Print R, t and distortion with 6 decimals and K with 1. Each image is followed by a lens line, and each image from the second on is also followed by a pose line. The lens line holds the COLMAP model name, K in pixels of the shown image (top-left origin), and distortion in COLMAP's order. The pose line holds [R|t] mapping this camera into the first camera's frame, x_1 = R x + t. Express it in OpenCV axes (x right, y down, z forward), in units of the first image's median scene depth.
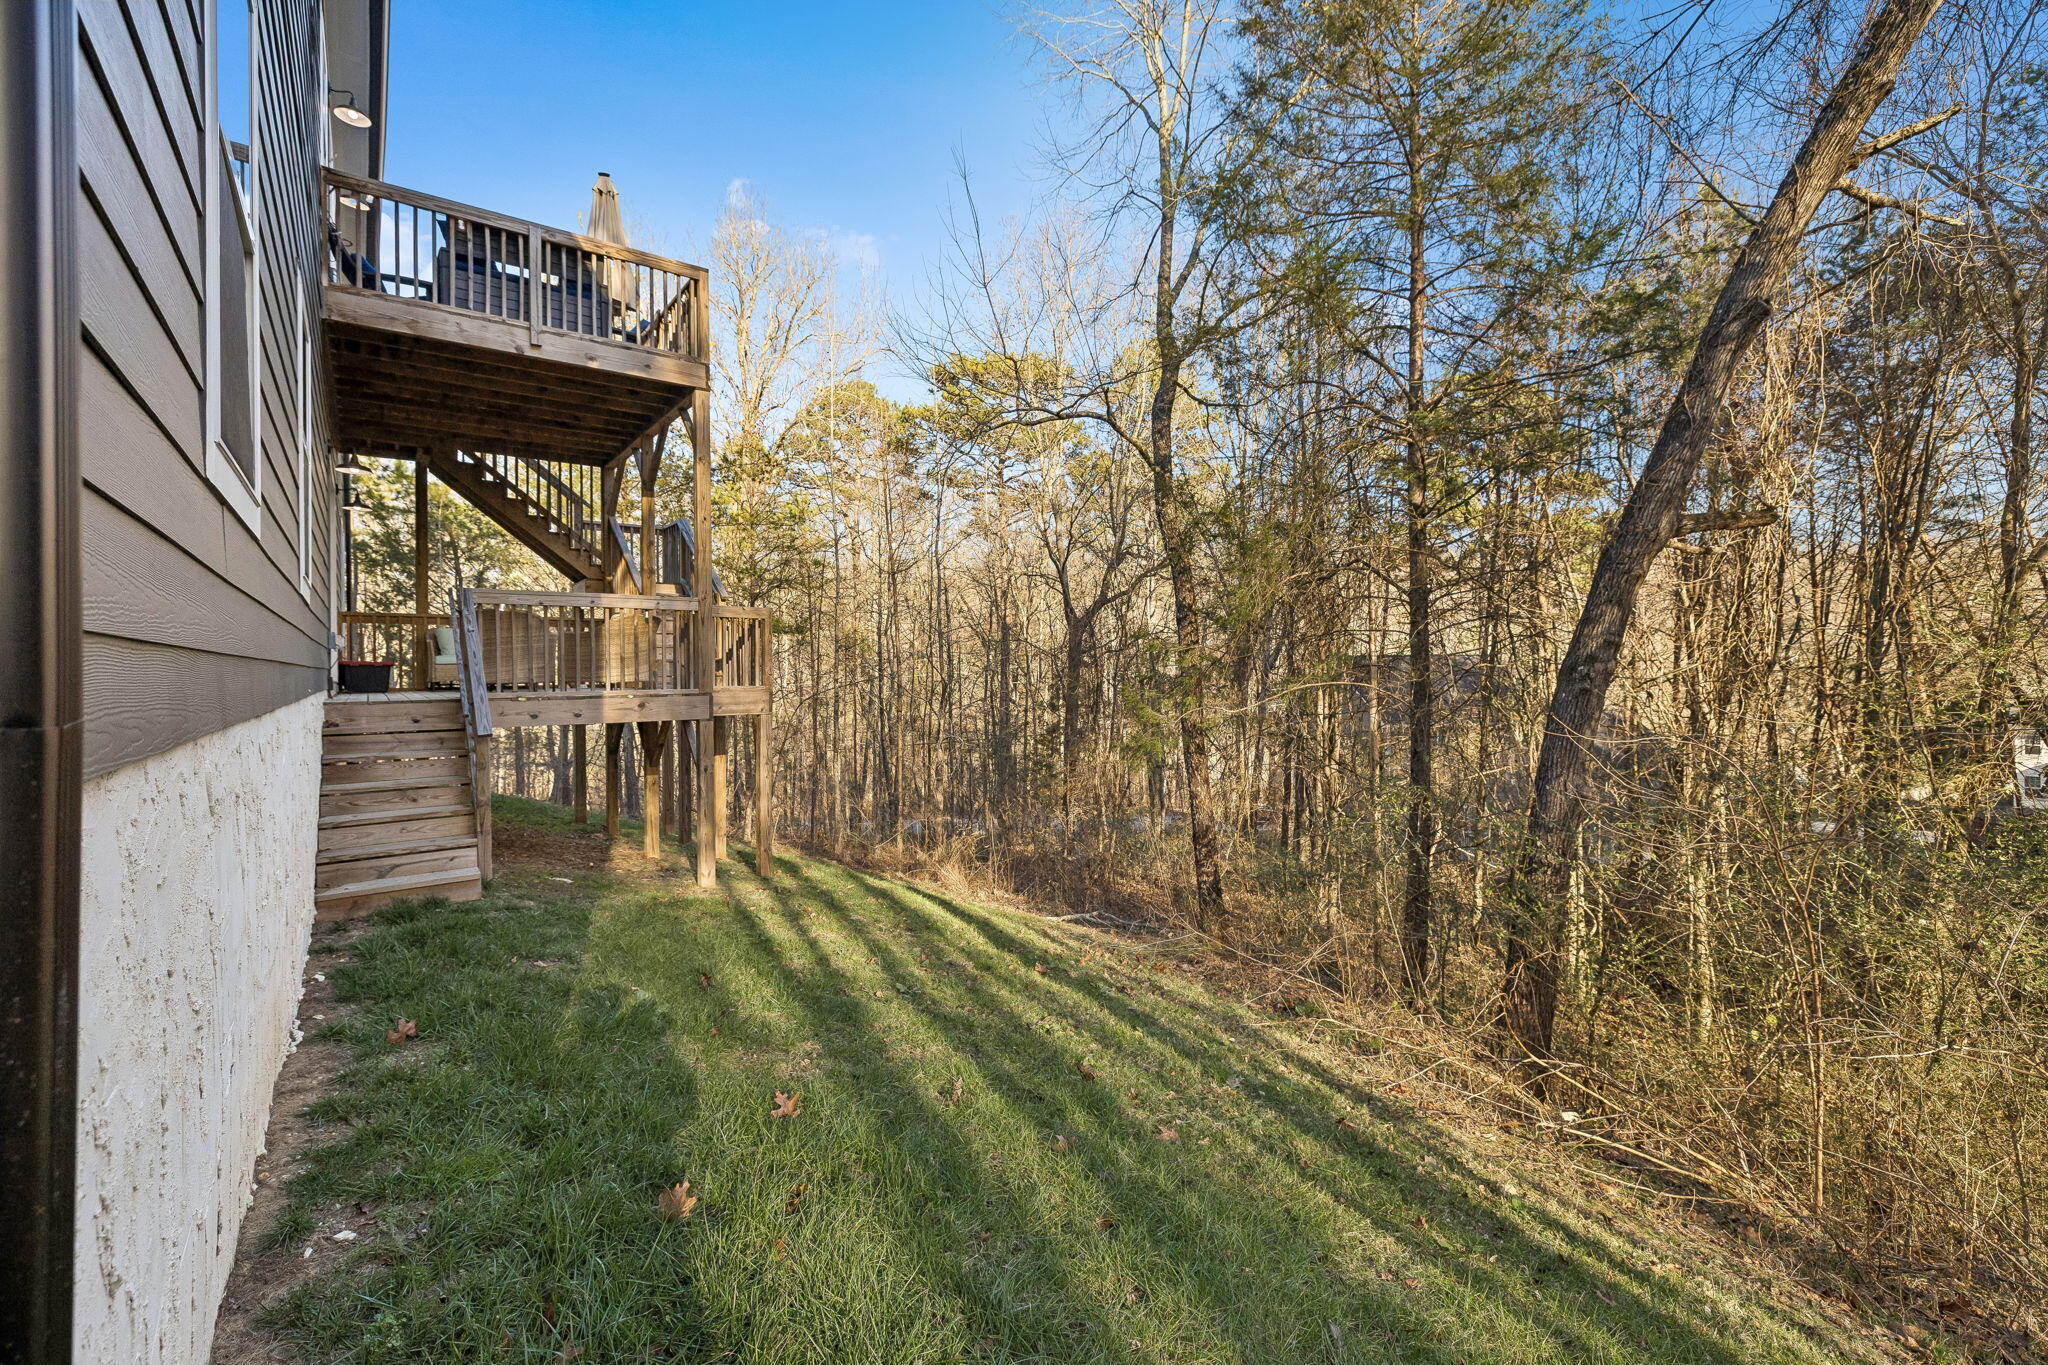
lens RADIAL K [[869.2, 0, 1031.2], [0, 869.2, 664.1], [0, 0, 1]] dist [0.000693, -0.000040]
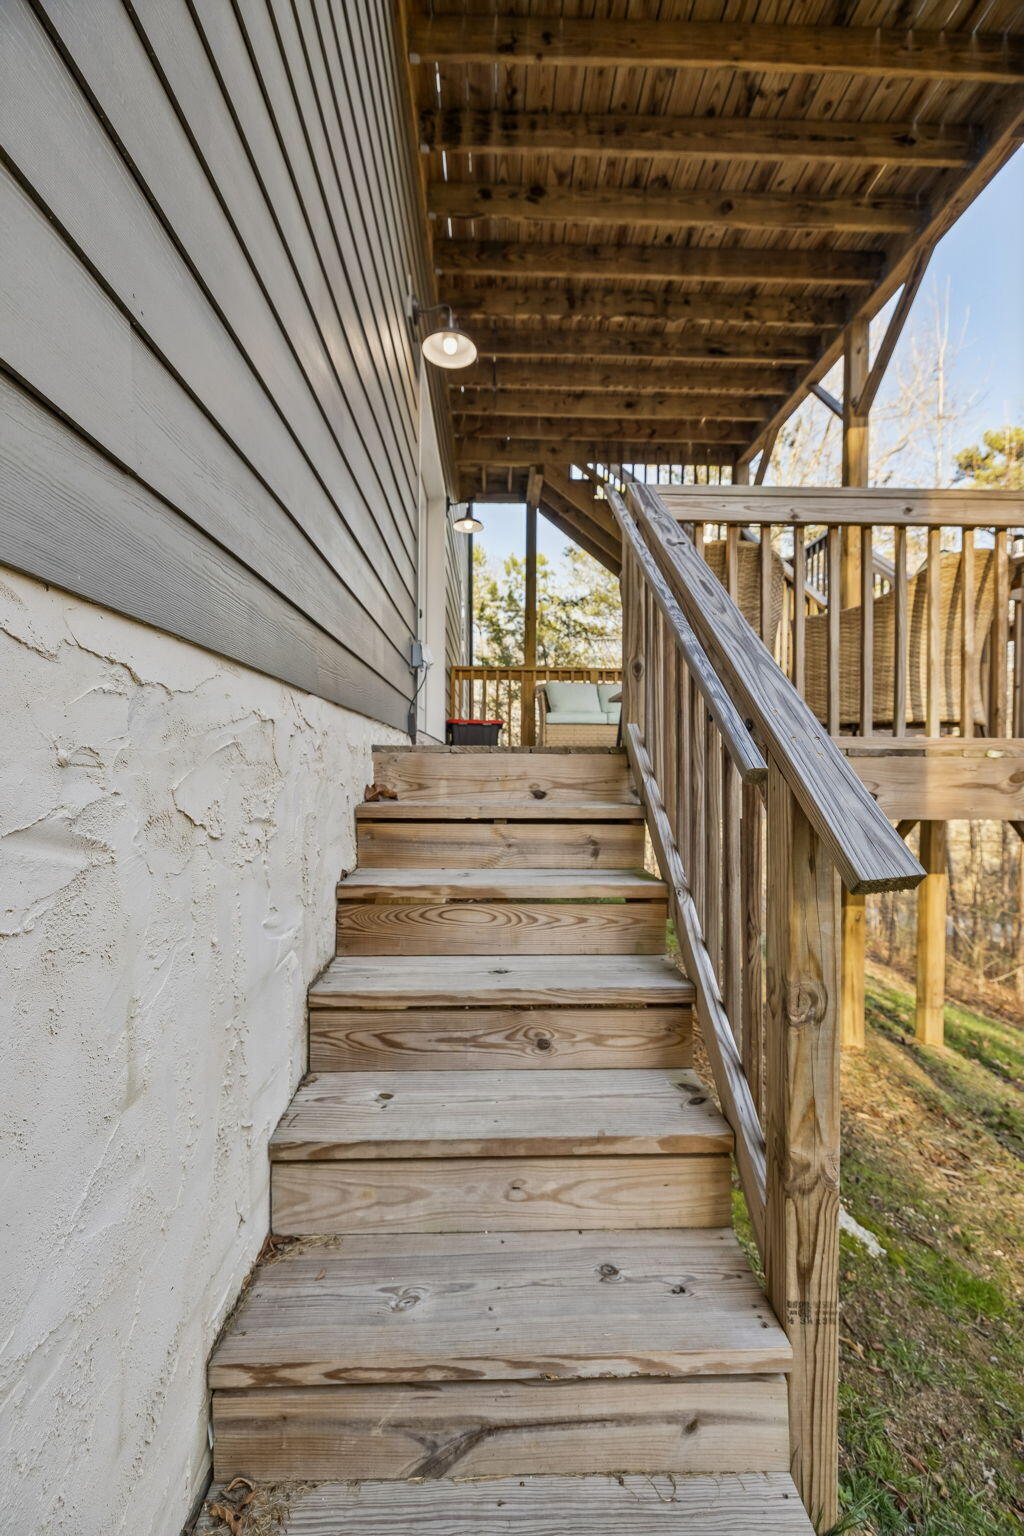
lens RADIAL K [[651.9, 0, 513.2], [0, 651.9, 772.5], [0, 0, 1]] dist [0.000693, -0.000040]
pose [[0.812319, 0.011834, -0.583094, -0.334965], [-0.008608, 0.999928, 0.008303, 0.032779], [0.583150, -0.001726, 0.812362, 0.462207]]
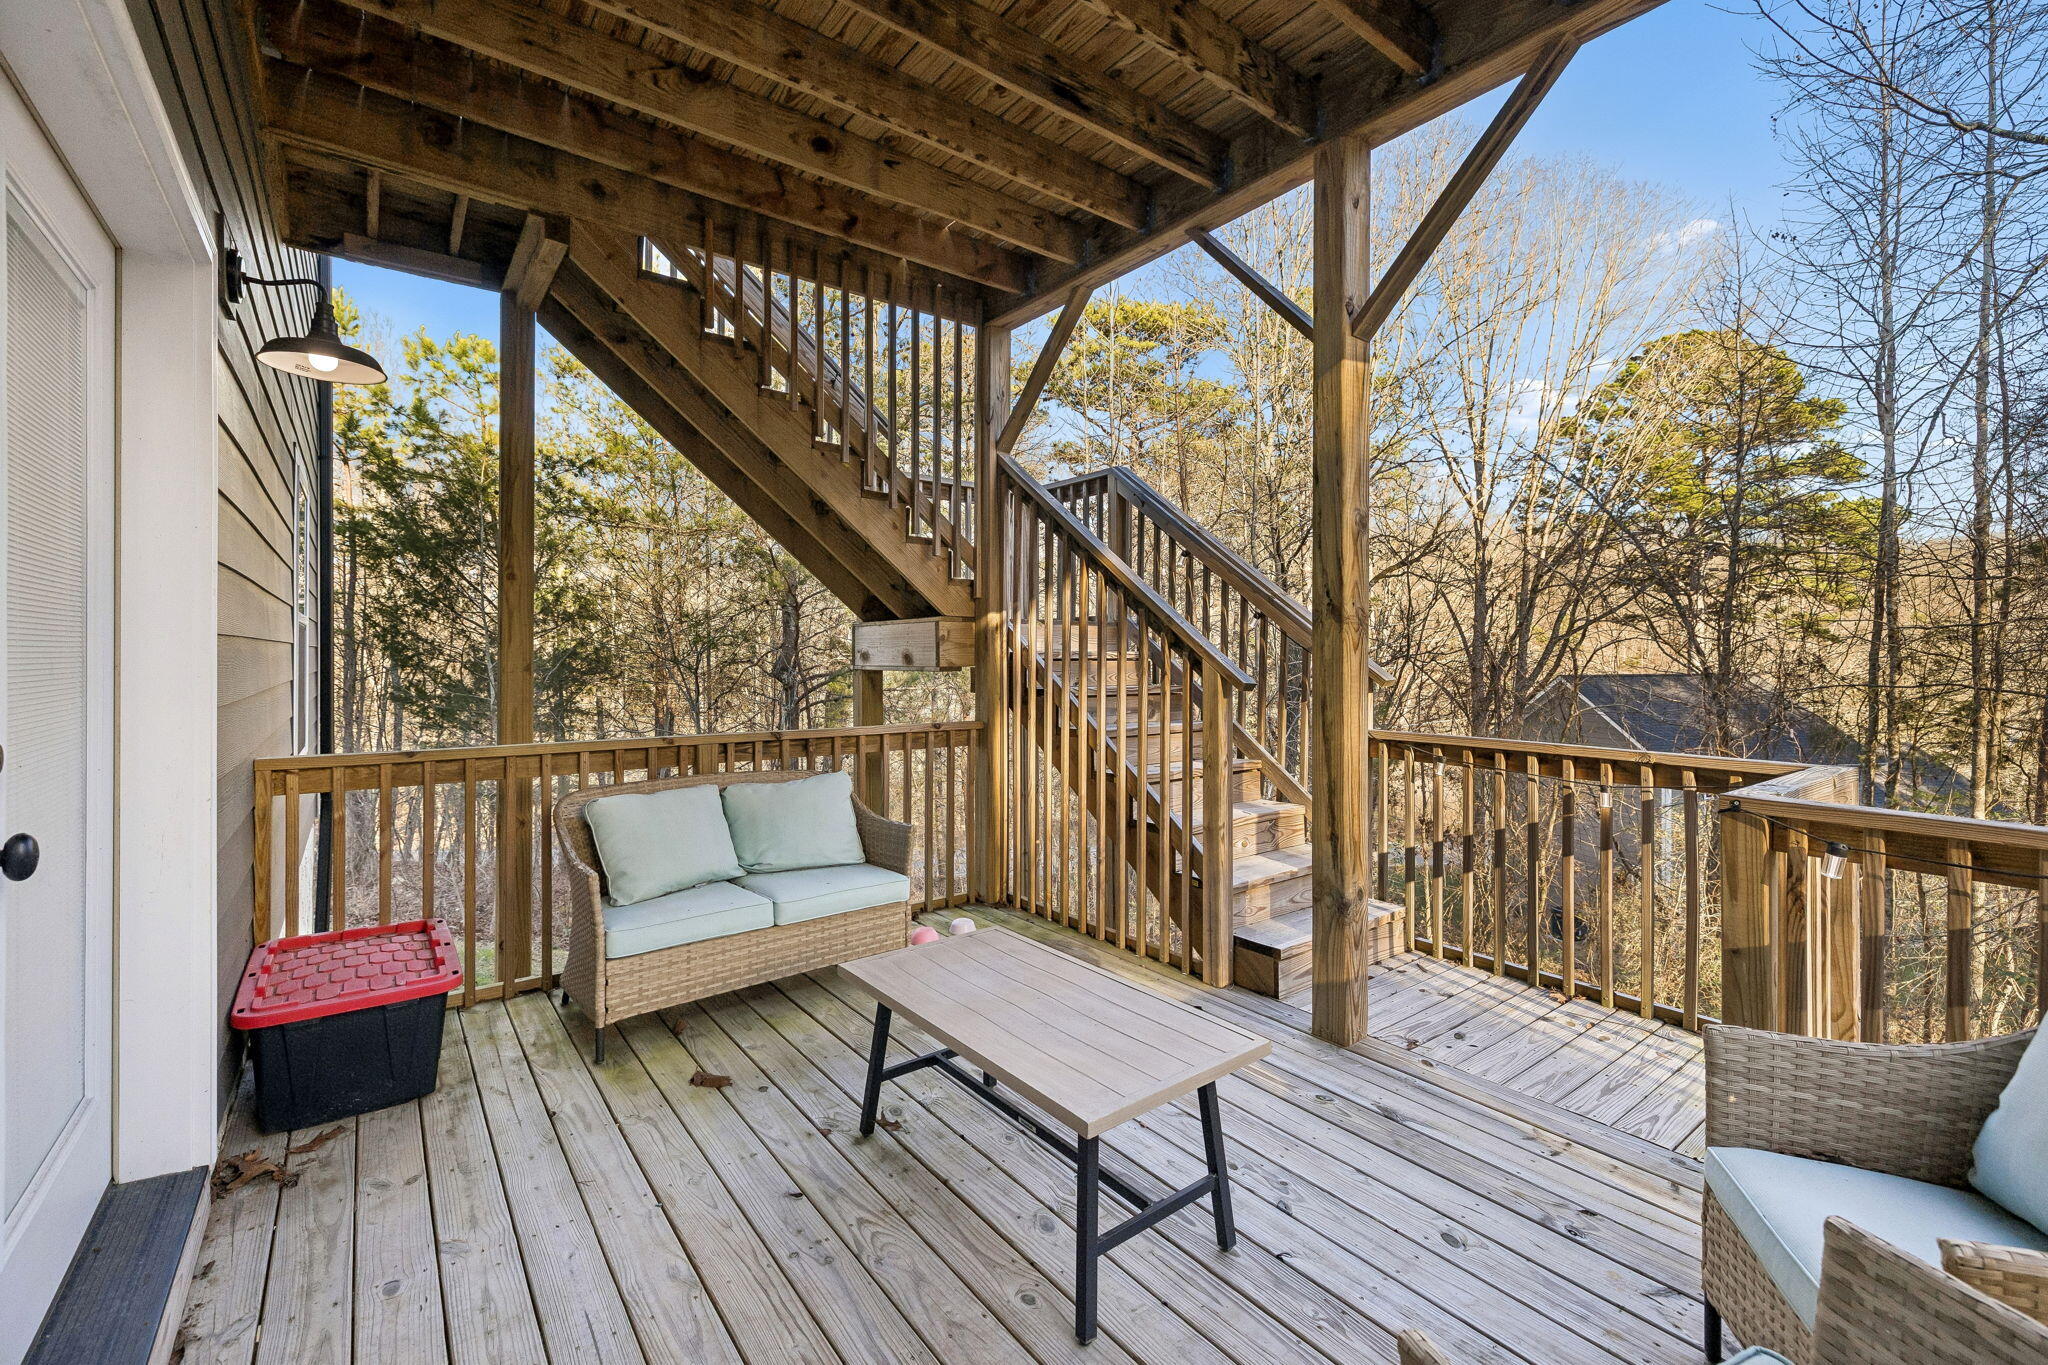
lens RADIAL K [[869.2, 0, 1028.9], [0, 869.2, 662.7], [0, 0, 1]] dist [0.000693, -0.000040]
pose [[0.999926, 0.011114, -0.004932, -0.491809], [-0.011062, 0.999885, 0.010393, -0.087389], [0.005047, -0.010337, 0.999934, 0.647925]]
